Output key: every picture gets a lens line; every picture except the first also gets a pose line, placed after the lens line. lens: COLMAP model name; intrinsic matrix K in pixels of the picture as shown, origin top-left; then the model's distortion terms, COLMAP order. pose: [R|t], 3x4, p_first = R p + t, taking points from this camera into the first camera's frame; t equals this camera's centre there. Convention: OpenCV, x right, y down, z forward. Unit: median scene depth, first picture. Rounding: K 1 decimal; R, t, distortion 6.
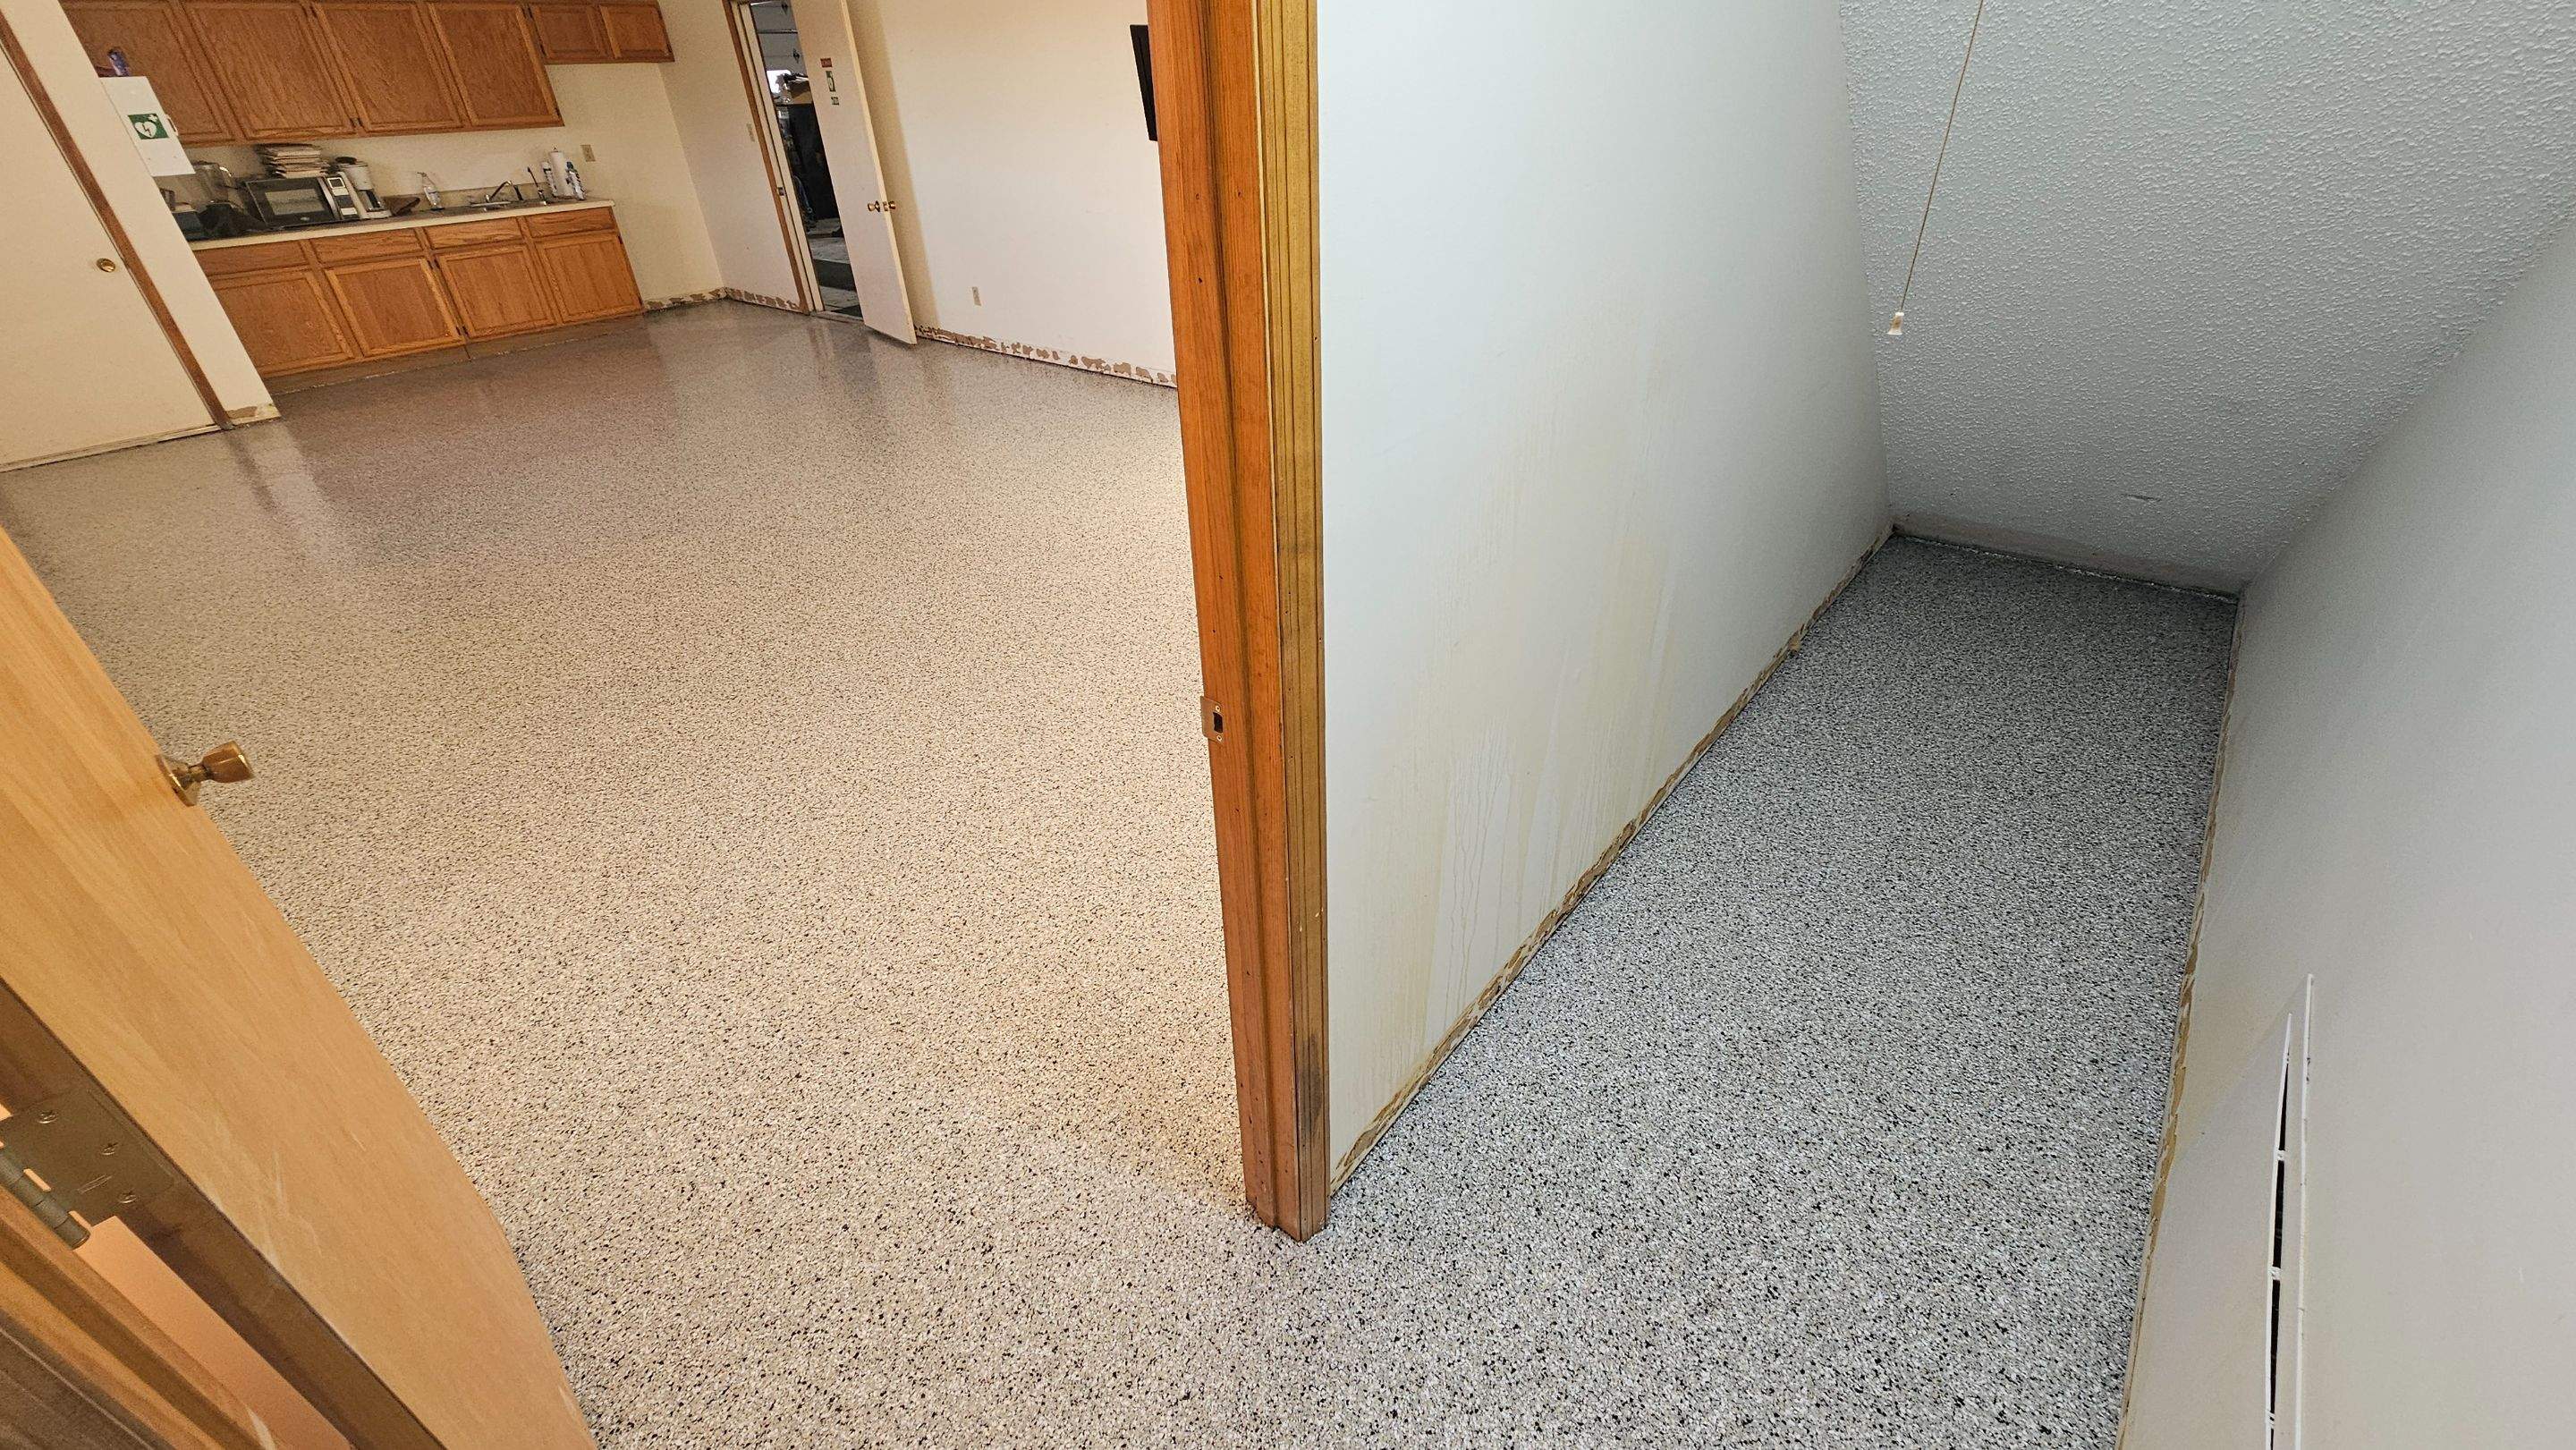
lens RADIAL K [[1055.2, 0, 1285.8], [0, 1055.2, 727.1], [0, 0, 1]] dist [0.000218, 0.000010]
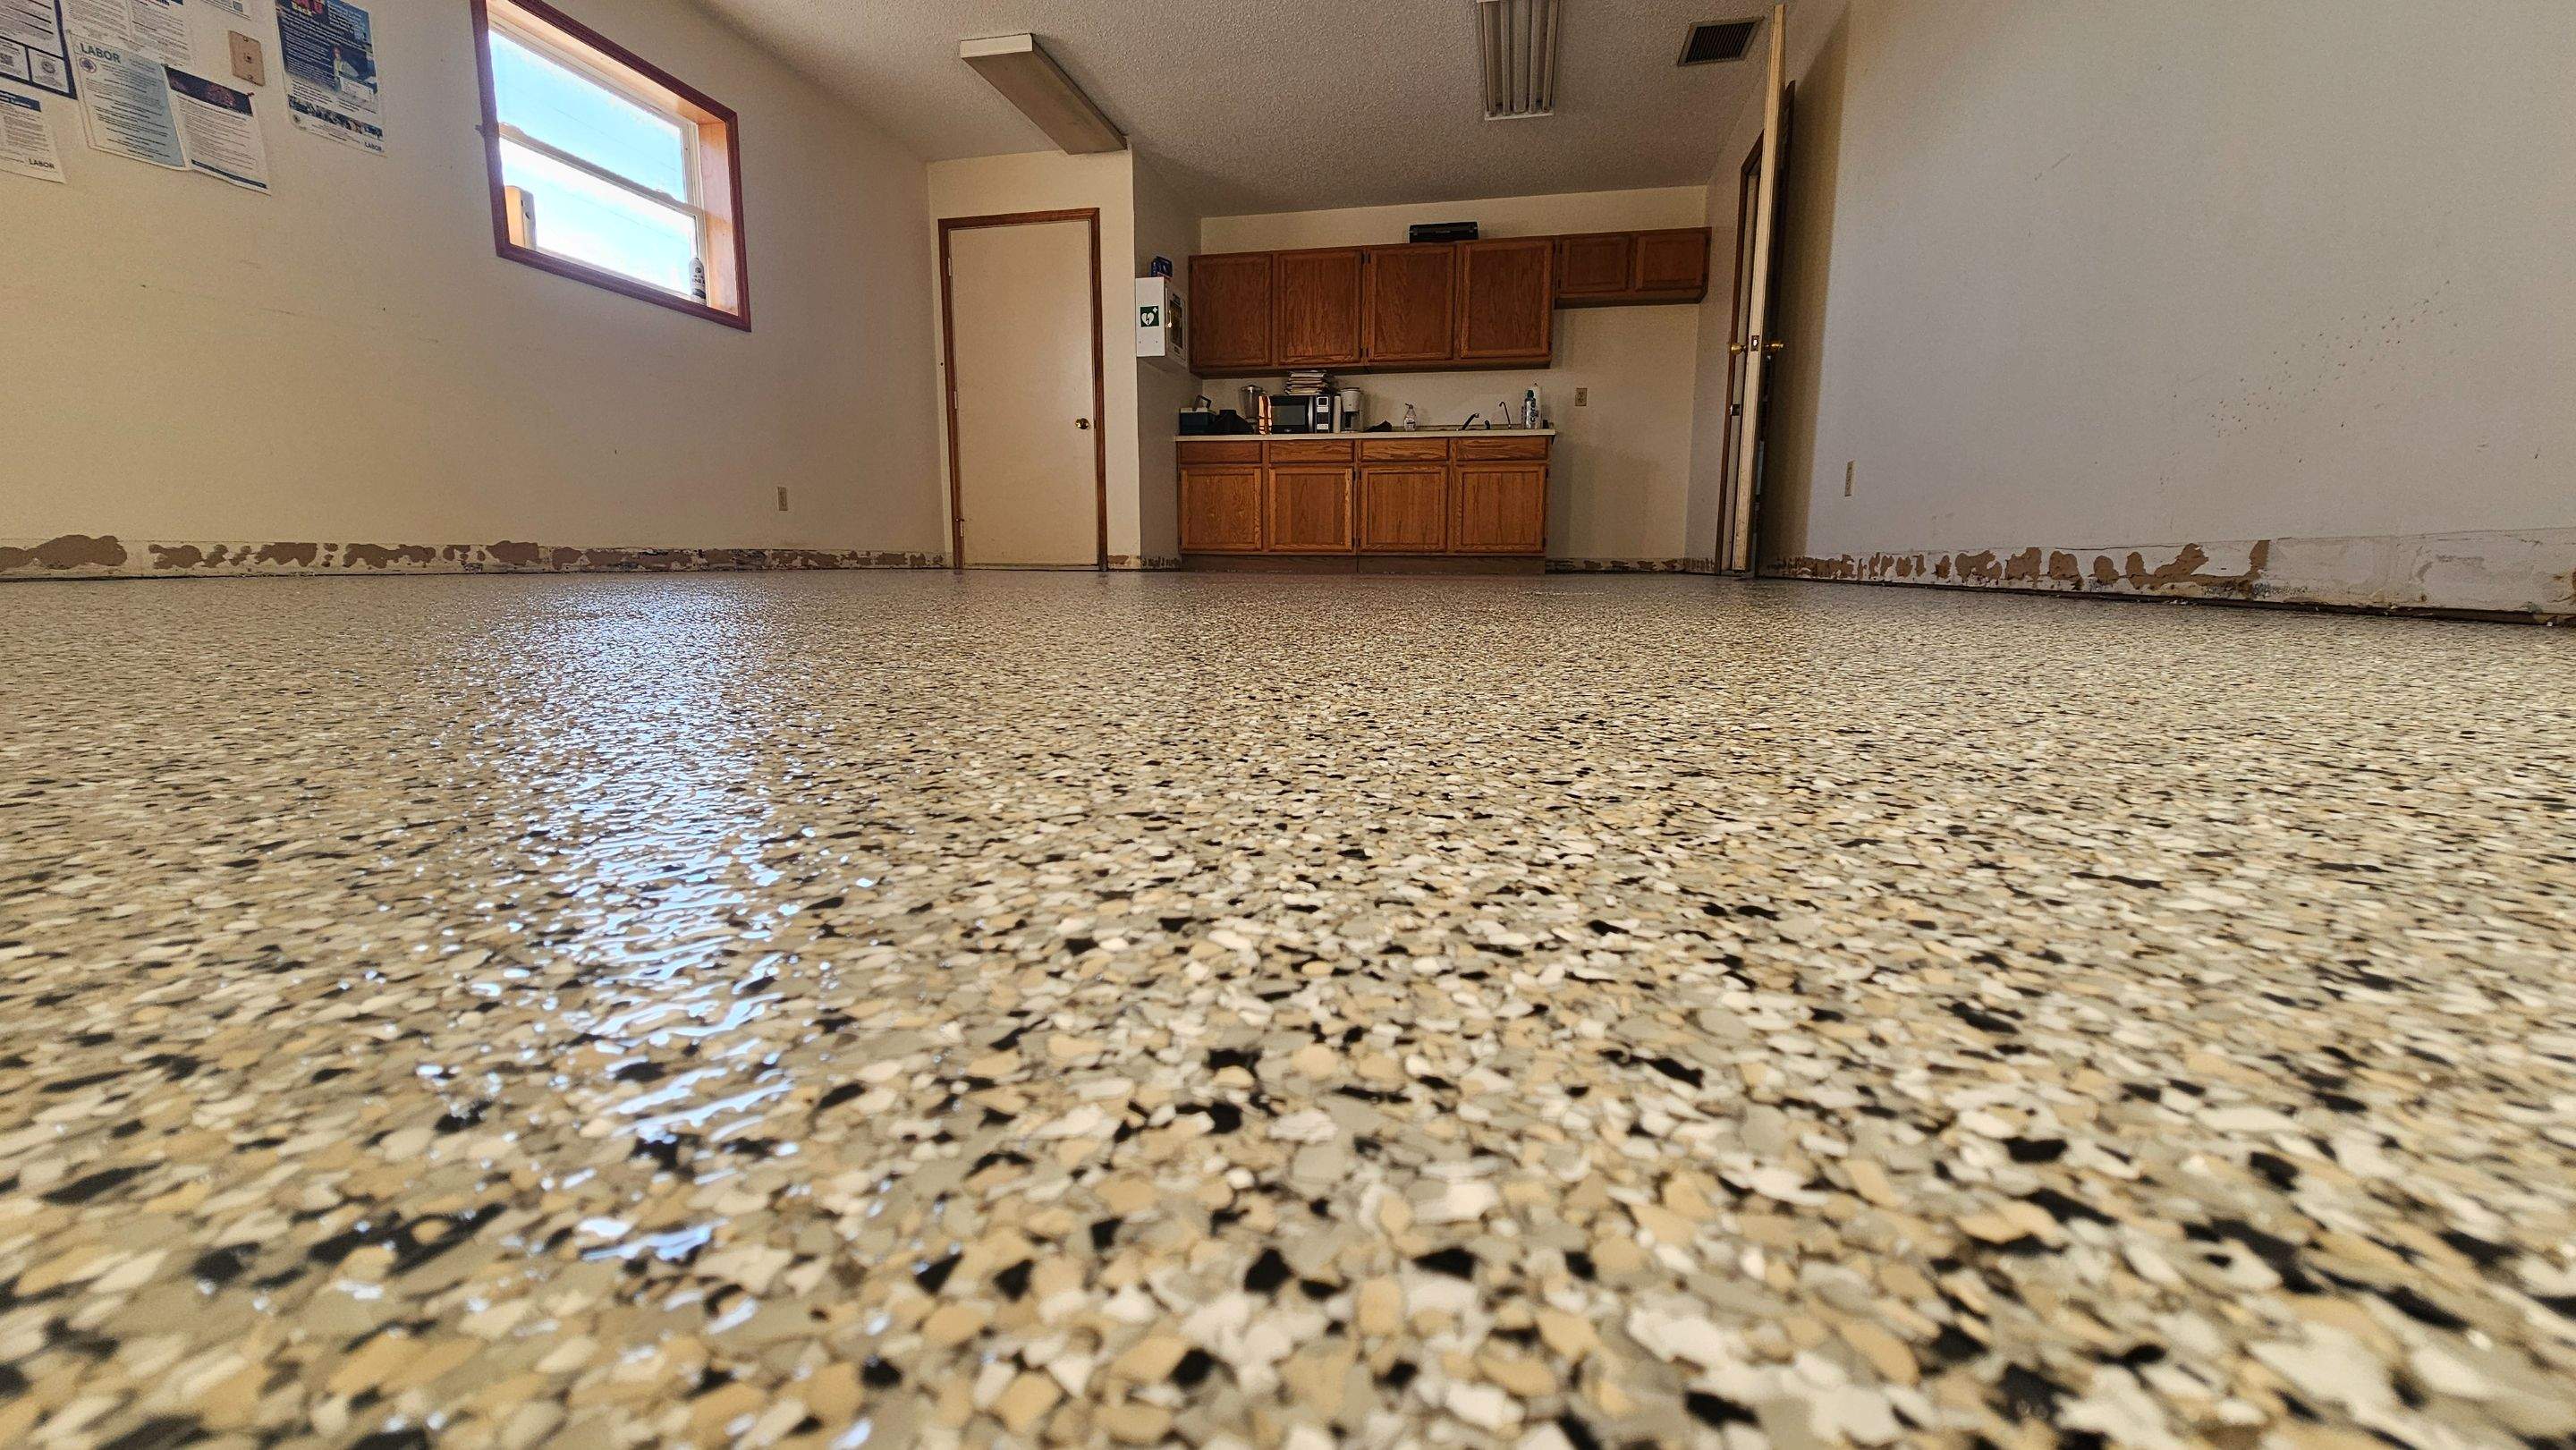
lens RADIAL K [[1055.2, 0, 1285.8], [0, 1055.2, 727.1], [0, 0, 1]] dist [0.000218, 0.000010]
pose [[0.454923, 0.171534, -0.873854, 0.049787], [-0.492874, 0.865776, -0.086639, -0.120652], [0.741701, 0.470114, 0.478407, 0.591062]]
